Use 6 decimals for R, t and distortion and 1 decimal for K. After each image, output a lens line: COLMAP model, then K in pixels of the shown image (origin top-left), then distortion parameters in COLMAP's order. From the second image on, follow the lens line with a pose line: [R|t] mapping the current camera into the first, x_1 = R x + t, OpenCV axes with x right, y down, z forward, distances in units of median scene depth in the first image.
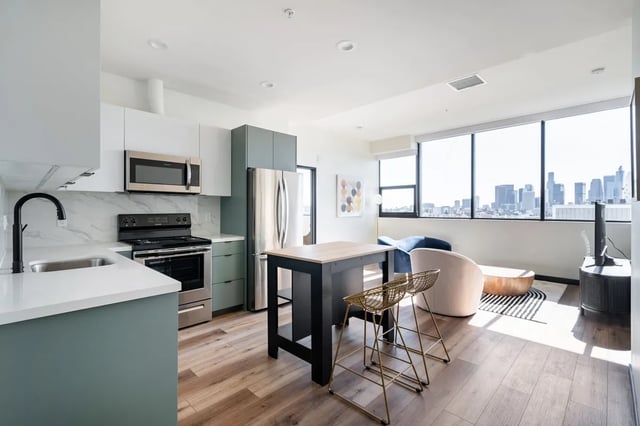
lens RADIAL K [[294.5, 0, 319.1], [0, 294.5, 214.5], [0, 0, 1]] dist [-0.001434, 0.000090]
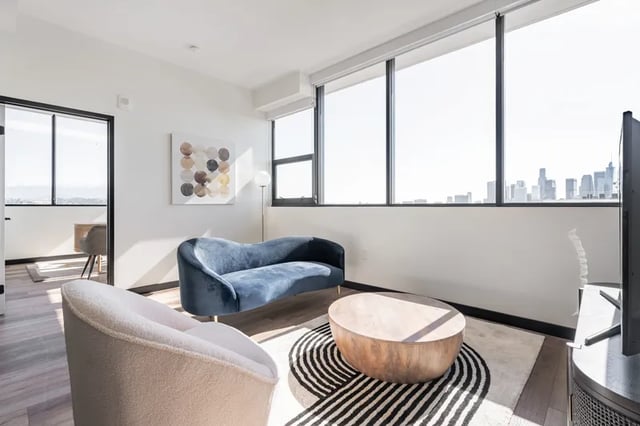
lens RADIAL K [[301.3, 0, 320.6], [0, 301.3, 207.5], [0, 0, 1]] dist [0.003563, 0.000225]
pose [[0.999467, -0.002627, 0.032545, 0.325708], [0.003011, 0.999926, -0.011772, 0.021916], [-0.032512, 0.011863, 0.999401, 0.362191]]
